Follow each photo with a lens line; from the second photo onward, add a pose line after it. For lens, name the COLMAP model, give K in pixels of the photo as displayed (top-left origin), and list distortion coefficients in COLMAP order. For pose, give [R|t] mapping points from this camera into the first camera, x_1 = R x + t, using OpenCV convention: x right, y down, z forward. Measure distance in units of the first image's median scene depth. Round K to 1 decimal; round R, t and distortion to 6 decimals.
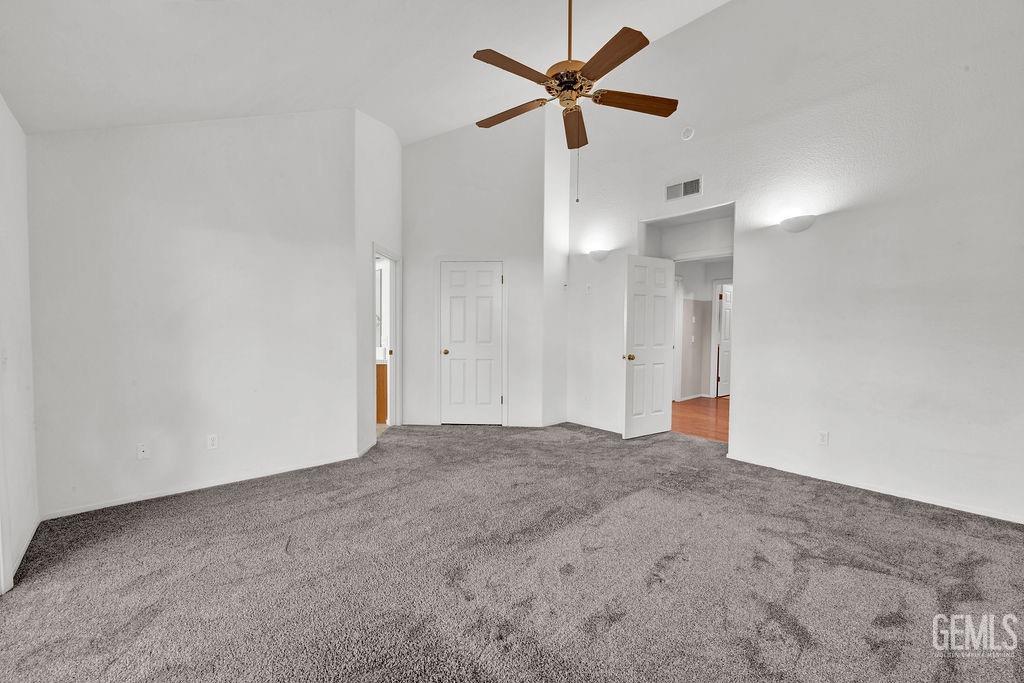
lens RADIAL K [[429.5, 0, 510.8], [0, 429.5, 336.4], [0, 0, 1]] dist [-0.007667, -0.001828]
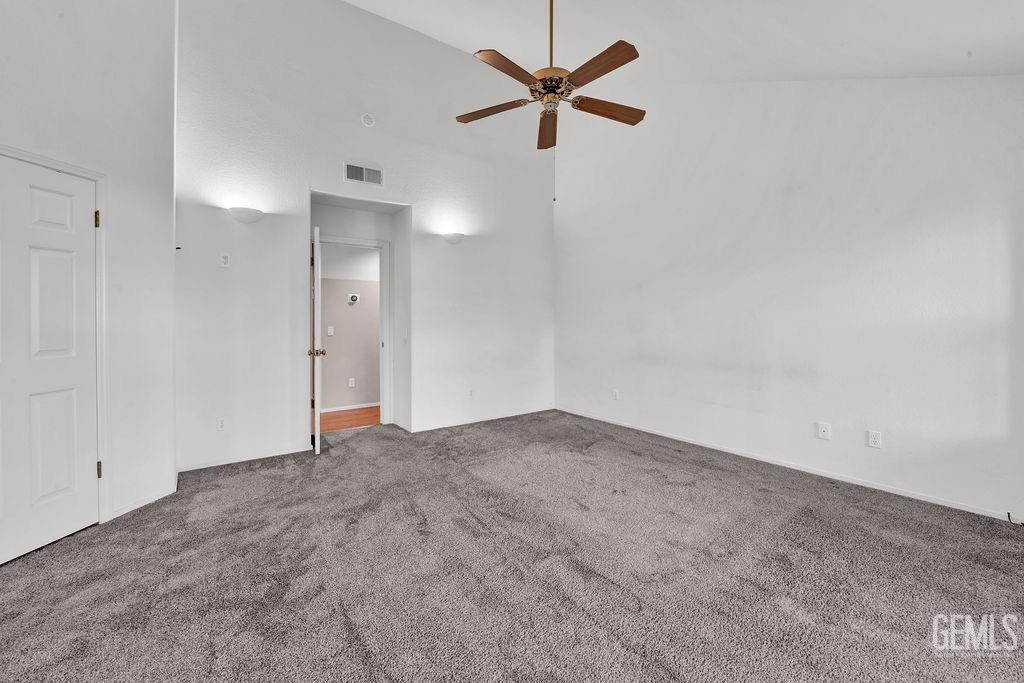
lens RADIAL K [[429.5, 0, 500.5], [0, 429.5, 319.8], [0, 0, 1]] dist [-0.007667, -0.001828]
pose [[0.093036, -0.008278, 0.995628, -0.559988], [0.031995, 0.999474, 0.005320, -0.009120], [-0.995149, 0.031360, 0.093252, 0.635373]]
